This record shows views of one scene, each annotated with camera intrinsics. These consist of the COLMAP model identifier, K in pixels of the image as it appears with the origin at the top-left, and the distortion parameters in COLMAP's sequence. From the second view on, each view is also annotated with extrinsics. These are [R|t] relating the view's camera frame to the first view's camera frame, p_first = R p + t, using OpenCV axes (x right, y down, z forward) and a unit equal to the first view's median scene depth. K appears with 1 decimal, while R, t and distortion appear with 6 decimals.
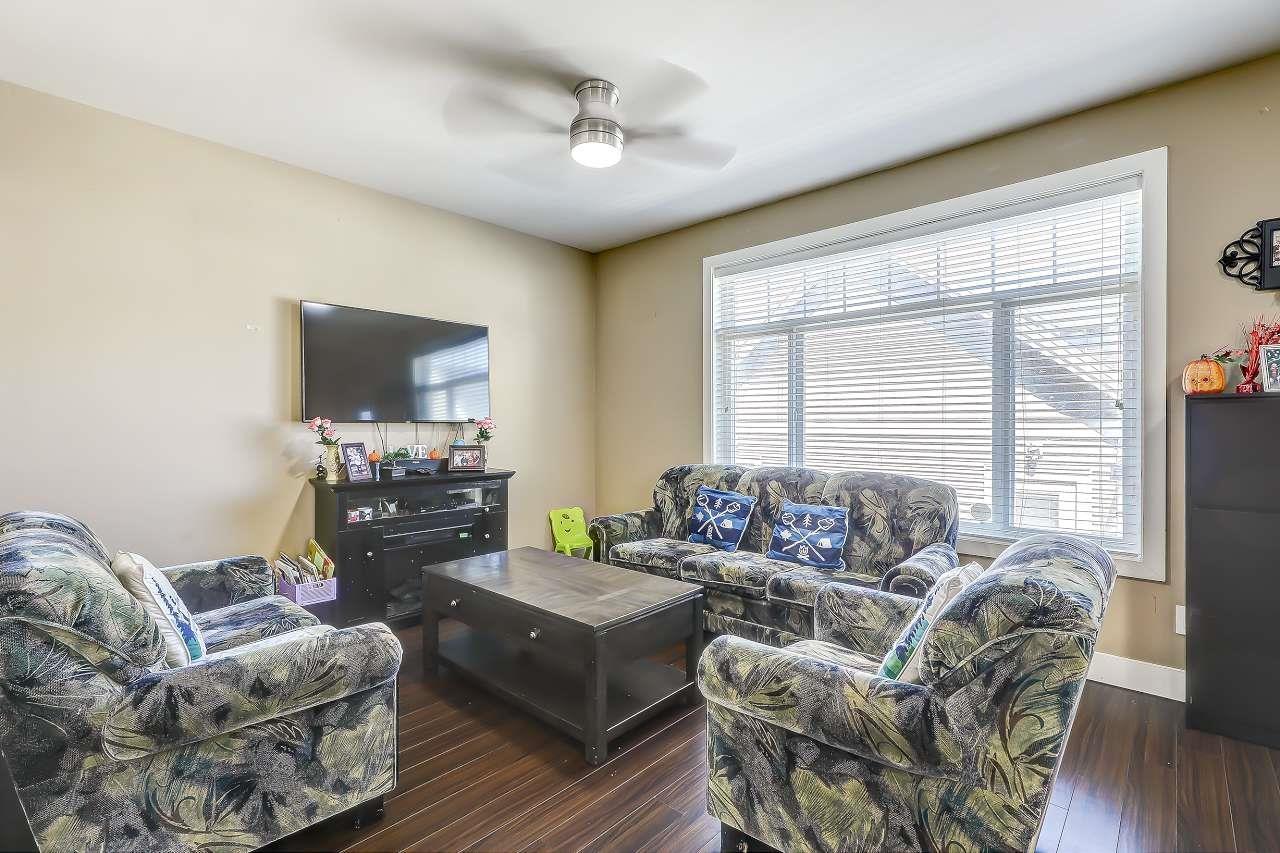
lens RADIAL K [[582.9, 0, 645.2], [0, 582.9, 417.2], [0, 0, 1]] dist [-0.000648, 0.000629]
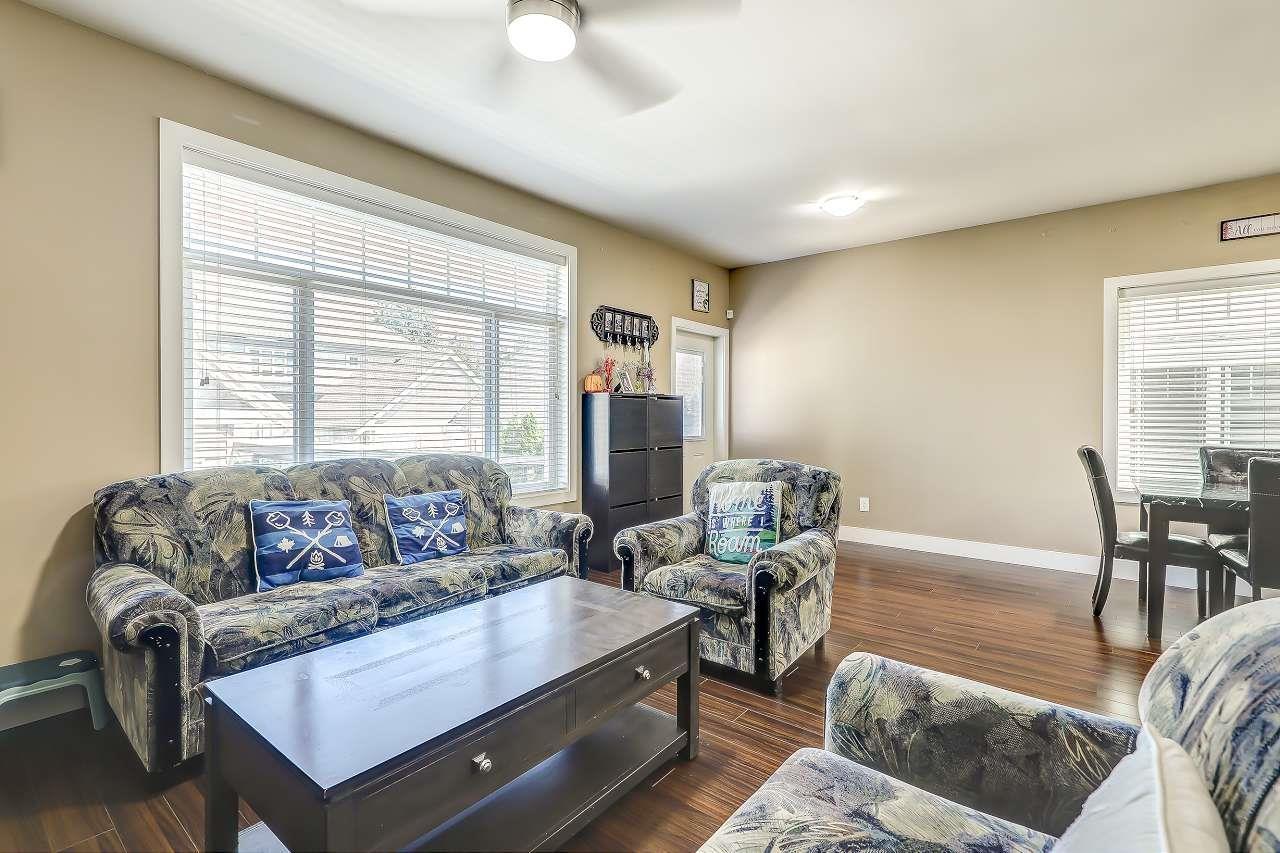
lens RADIAL K [[601.7, 0, 635.6], [0, 601.7, 409.1], [0, 0, 1]] dist [0.000617, 0.000303]
pose [[-0.068606, 0.009204, 0.997601, -0.639292], [-0.007096, 0.999928, -0.009714, 0.023398], [-0.997619, -0.007745, -0.068535, 0.694459]]
